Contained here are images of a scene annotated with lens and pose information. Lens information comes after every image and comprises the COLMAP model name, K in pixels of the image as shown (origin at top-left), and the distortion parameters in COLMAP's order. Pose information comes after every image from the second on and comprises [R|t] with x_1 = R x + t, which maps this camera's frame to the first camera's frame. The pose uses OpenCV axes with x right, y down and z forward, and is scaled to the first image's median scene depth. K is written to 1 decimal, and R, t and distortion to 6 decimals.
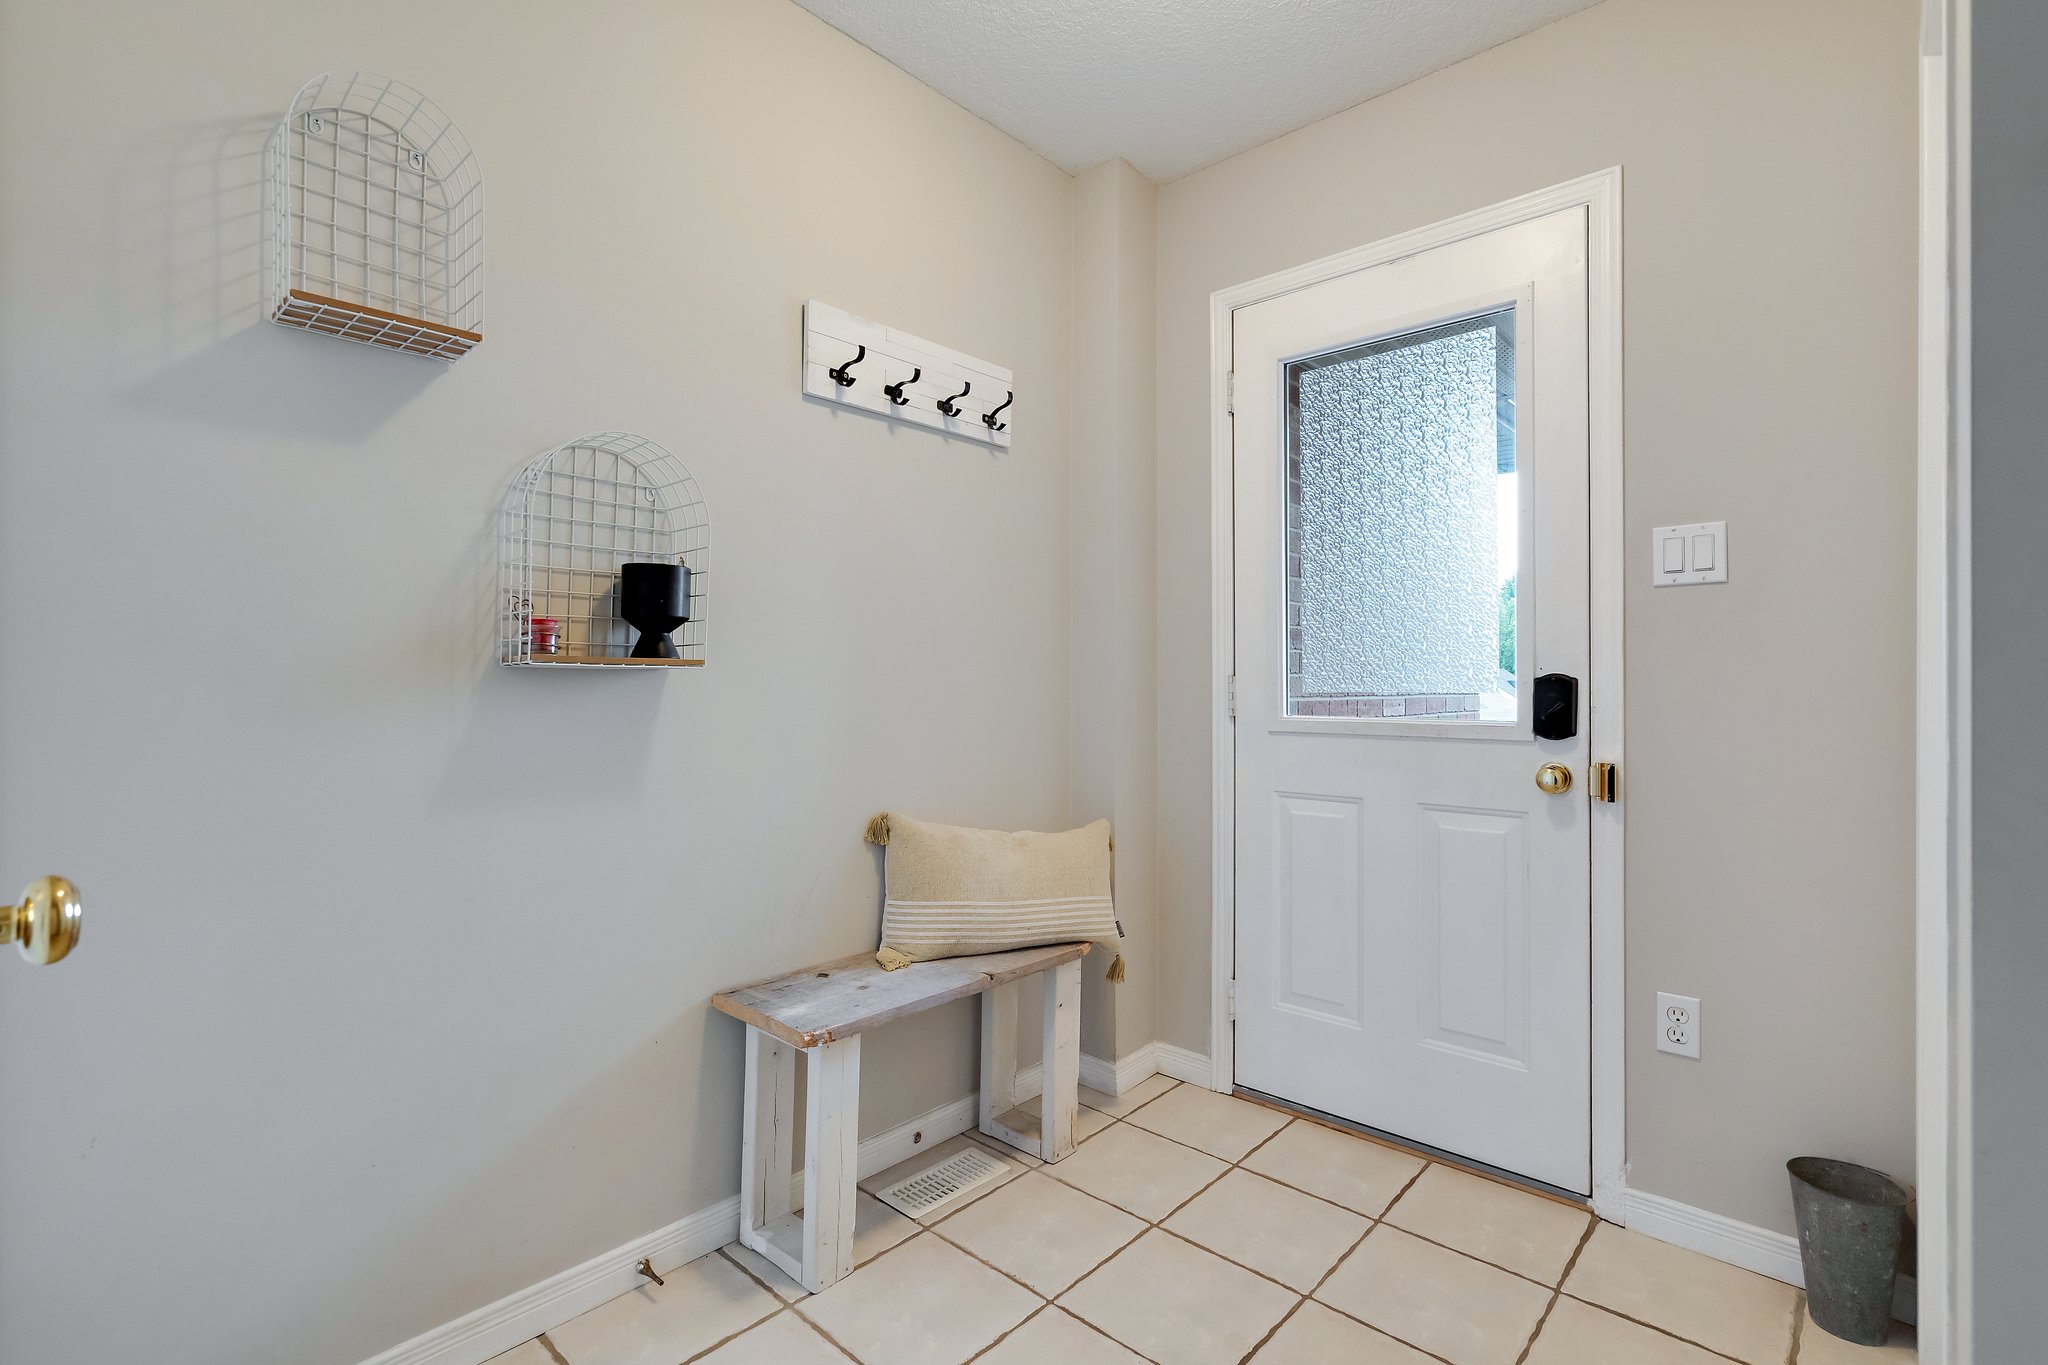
lens RADIAL K [[931.6, 0, 1024.5], [0, 931.6, 675.8], [0, 0, 1]] dist [-0.007680, 0.003337]
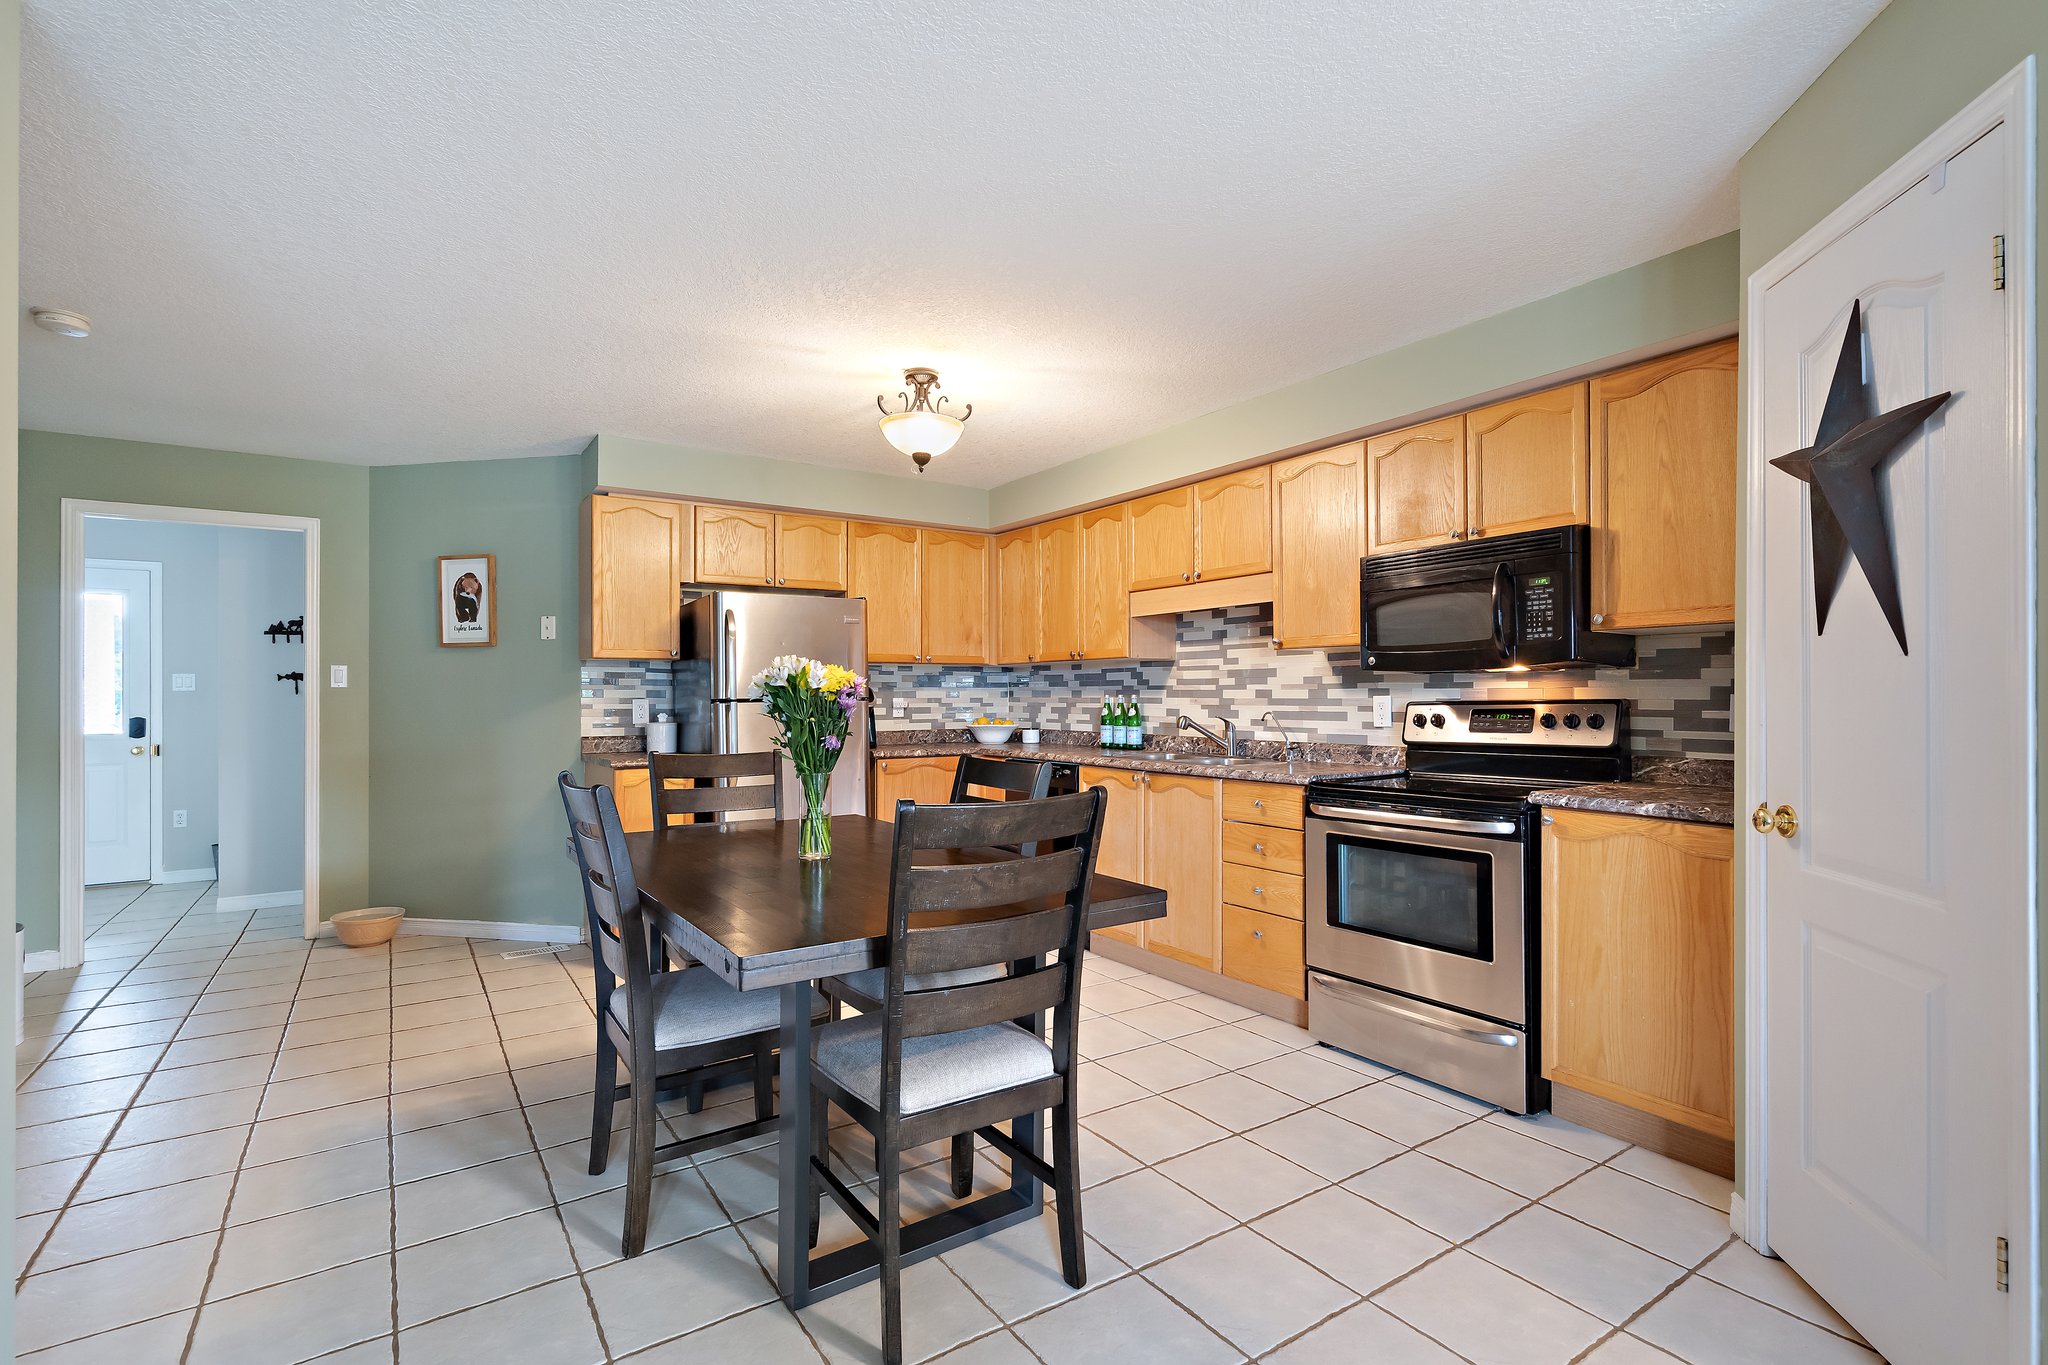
lens RADIAL K [[931.6, 0, 1003.4], [0, 931.6, 698.5], [0, 0, 1]] dist [-0.007680, 0.003337]
pose [[0.251502, -0.002717, 0.967853, -1.799788], [-0.006485, 0.999969, 0.004492, -0.102274], [-0.967835, -0.007406, 0.251476, -2.729184]]
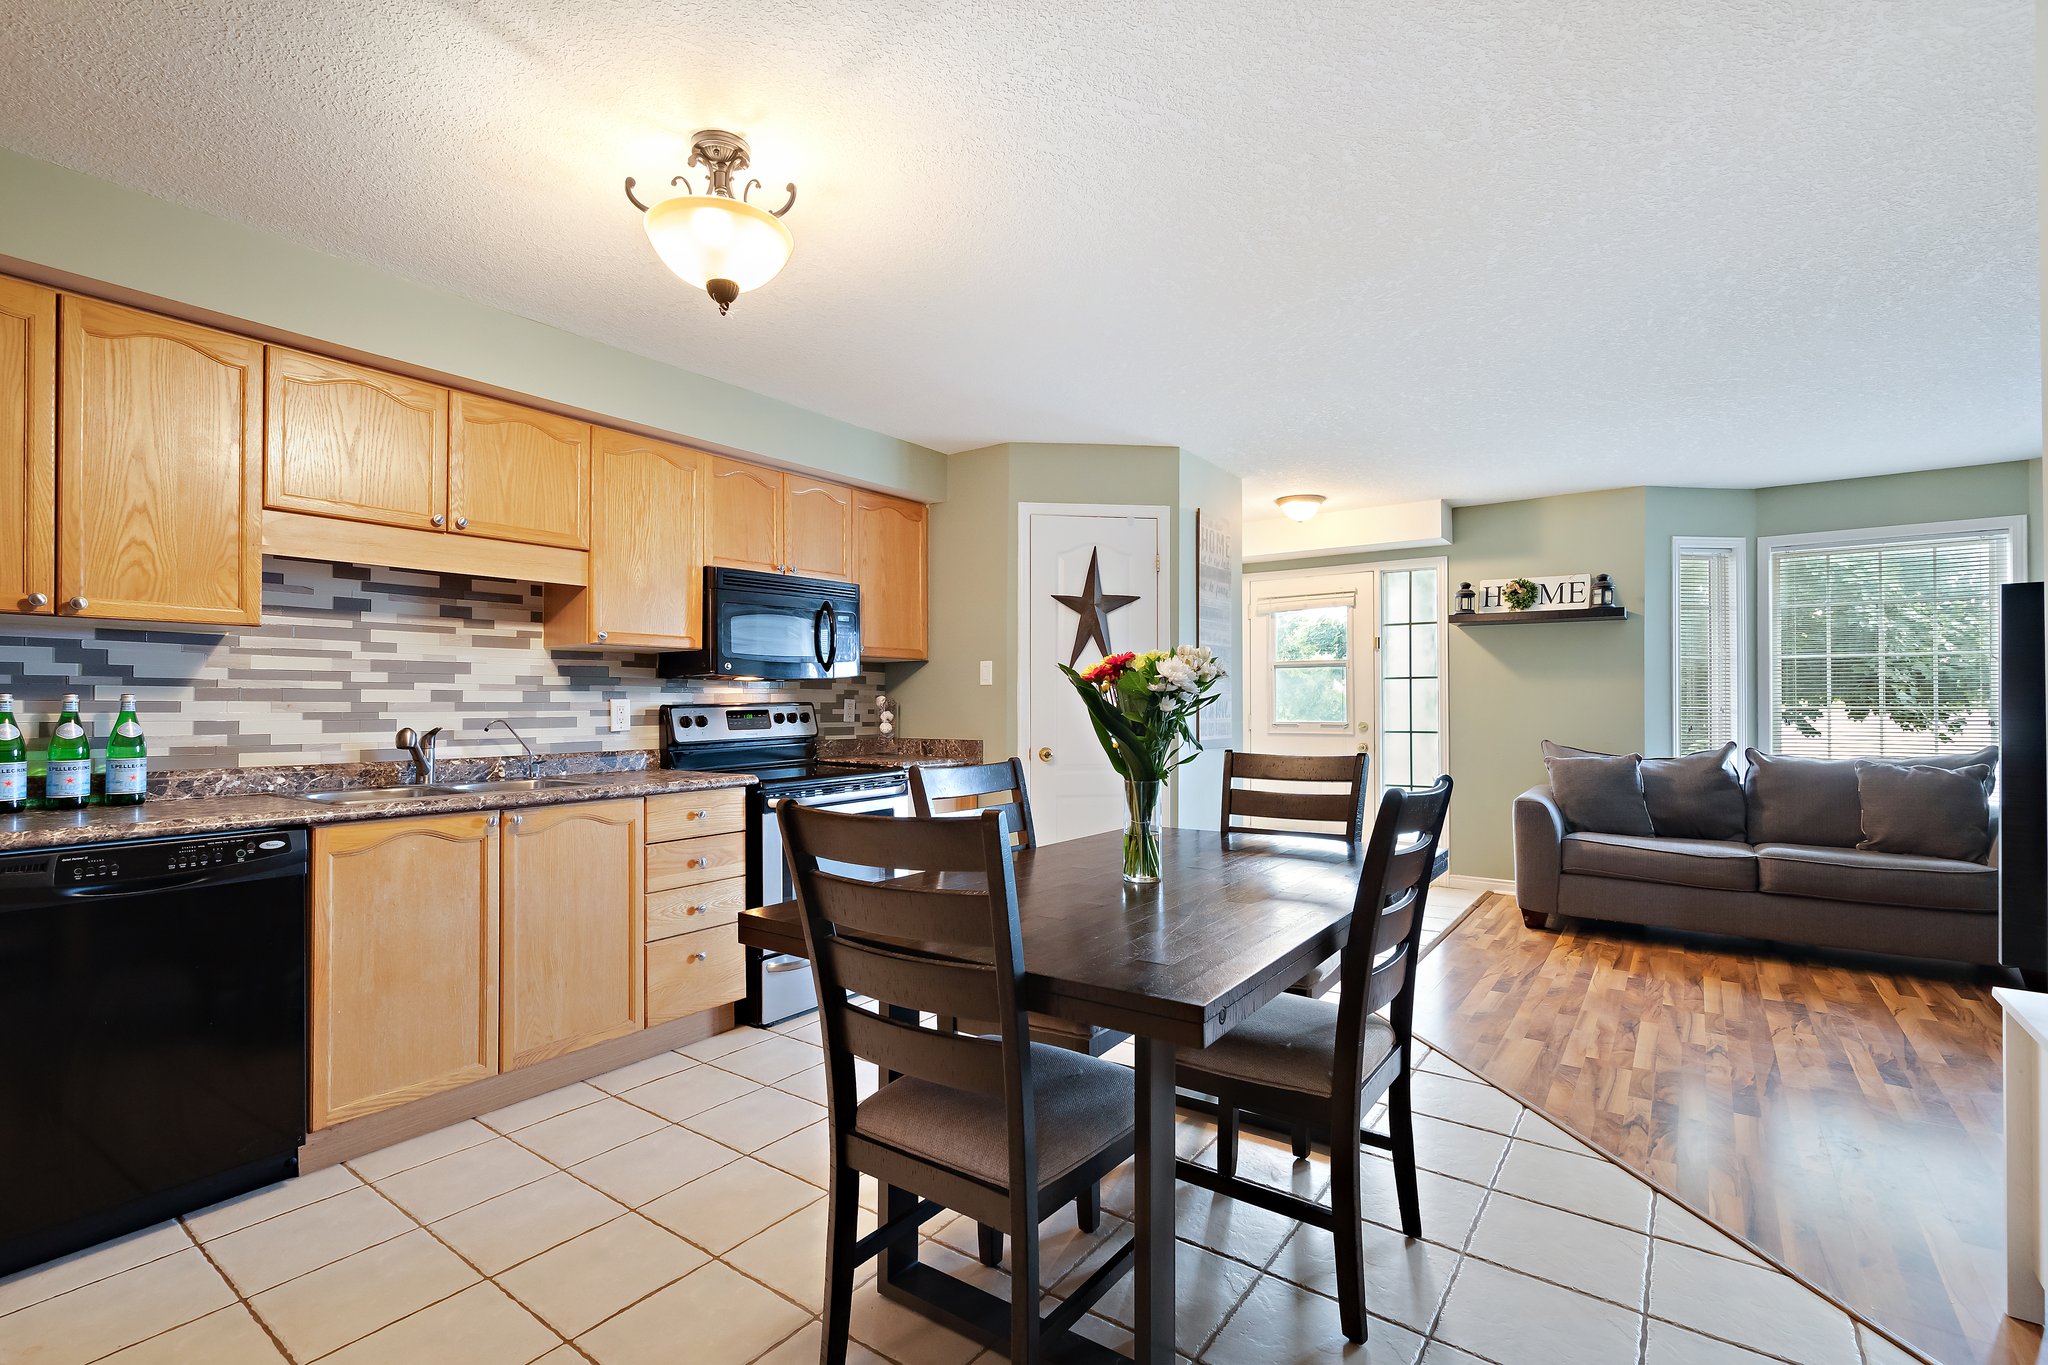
lens RADIAL K [[931.6, 0, 1026.6], [0, 931.6, 685.3], [0, 0, 1]] dist [-0.007680, 0.003337]
pose [[-0.994043, 0.003003, -0.108945, -0.357626], [0.006311, 0.999529, -0.030036, -0.071192], [0.108804, -0.030544, -0.993594, -1.059930]]
